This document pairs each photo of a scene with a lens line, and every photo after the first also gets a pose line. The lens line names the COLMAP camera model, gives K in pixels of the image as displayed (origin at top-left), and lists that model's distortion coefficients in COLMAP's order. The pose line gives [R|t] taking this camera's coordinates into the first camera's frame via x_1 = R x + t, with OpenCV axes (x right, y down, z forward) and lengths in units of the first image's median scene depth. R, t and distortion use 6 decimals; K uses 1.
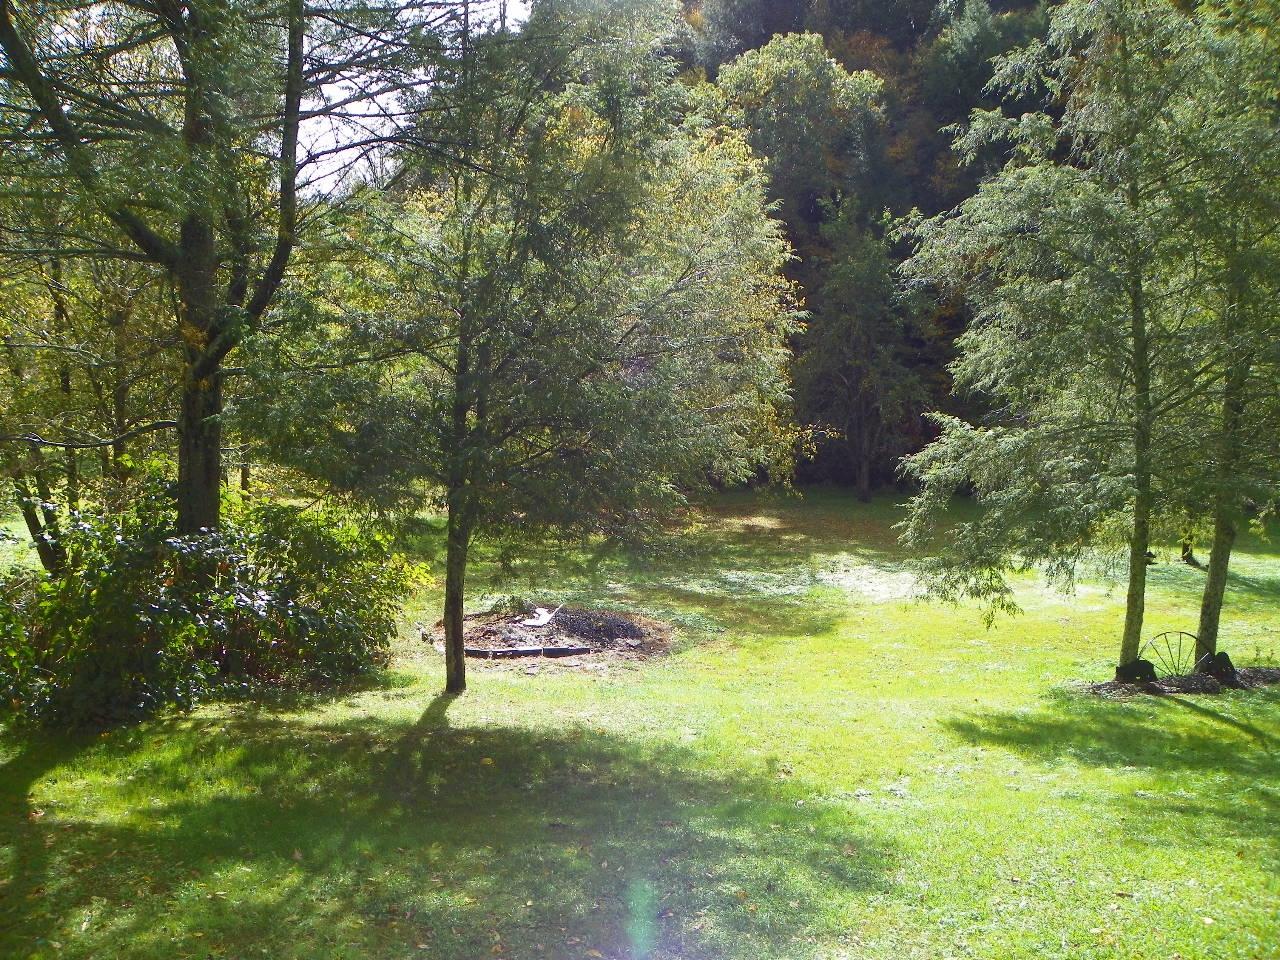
lens RADIAL K [[970.8, 0, 640.1], [0, 970.8, 485.1], [0, 0, 1]] dist [-0.159571, 0.101821]
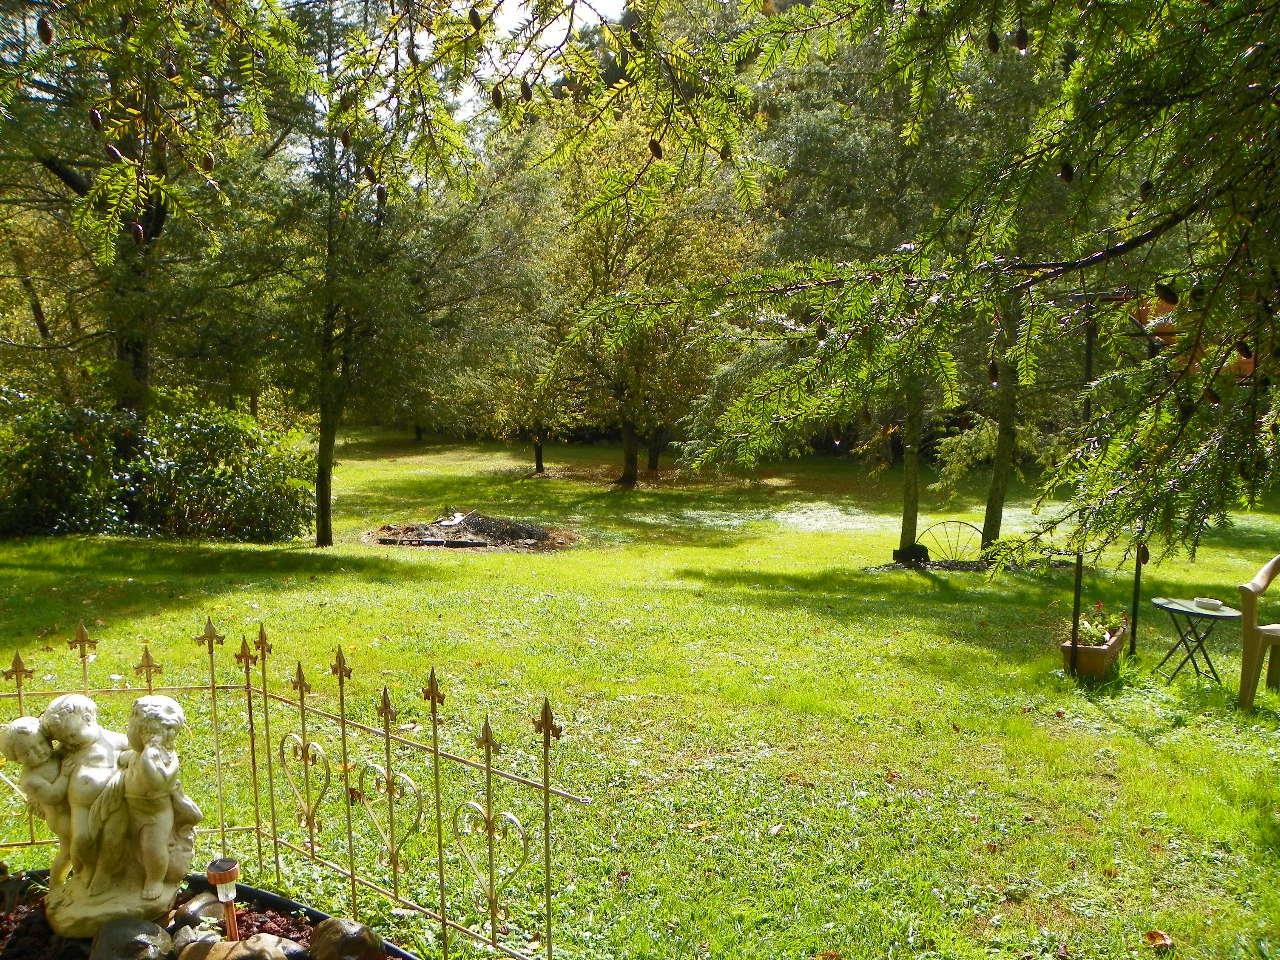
lens RADIAL K [[970.2, 0, 640.0], [0, 970.2, 480.0], [0, 0, 1]] dist [-0.160243, 0.101981]
pose [[0.992678, 0.014650, -0.119900, 0.341404], [-0.014490, 0.999893, 0.002203, 0.111489], [0.119919, -0.000450, 0.992784, -0.169379]]
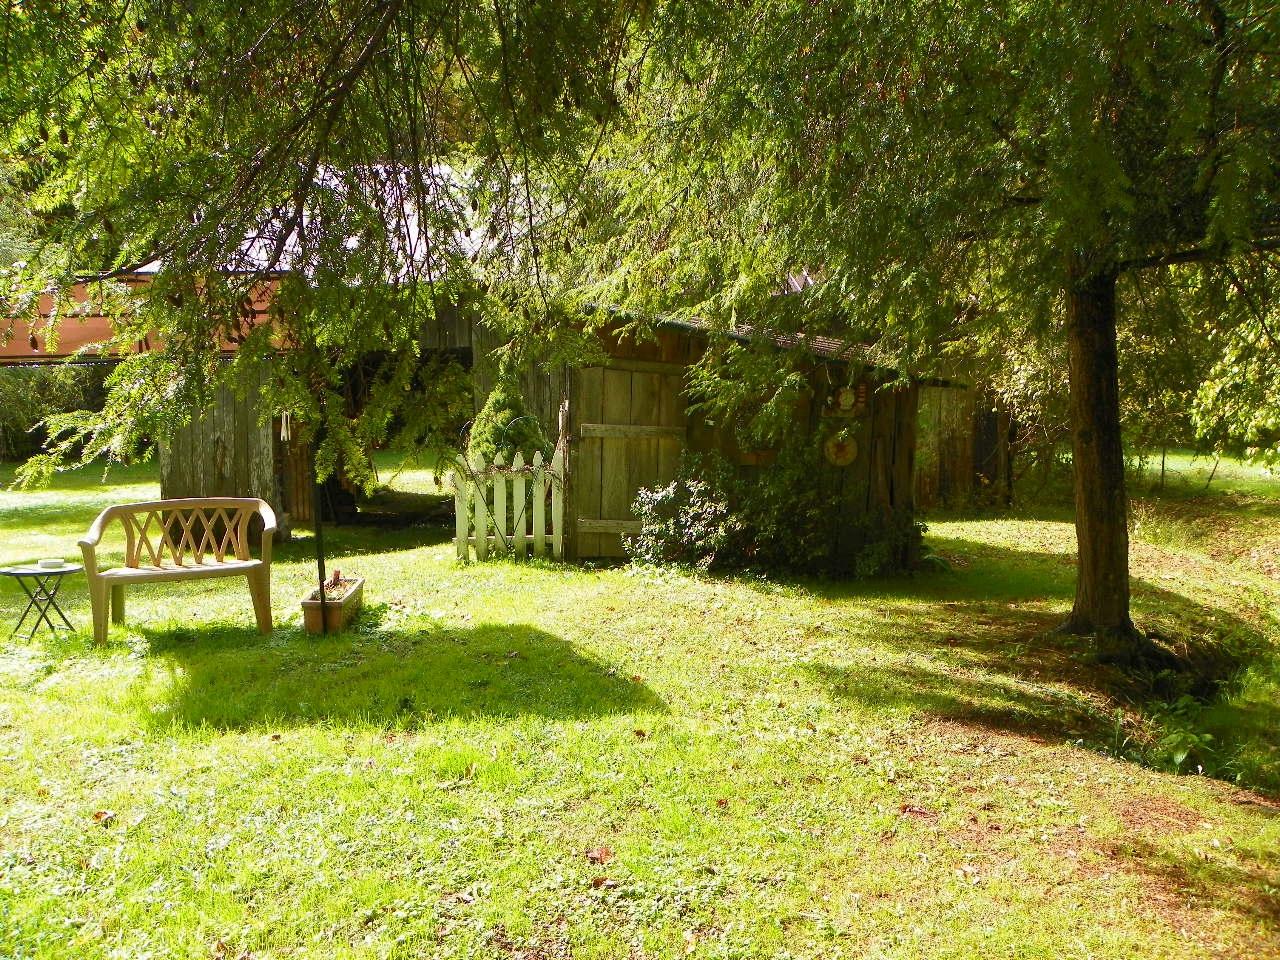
lens RADIAL K [[970.8, 0, 640.1], [0, 970.8, 485.1], [0, 0, 1]] dist [-0.159571, 0.101821]
pose [[0.496294, -0.106884, 0.861550, 0.304917], [0.084640, 0.993622, 0.074512, 0.116610], [-0.864019, 0.035942, 0.502175, -0.203271]]
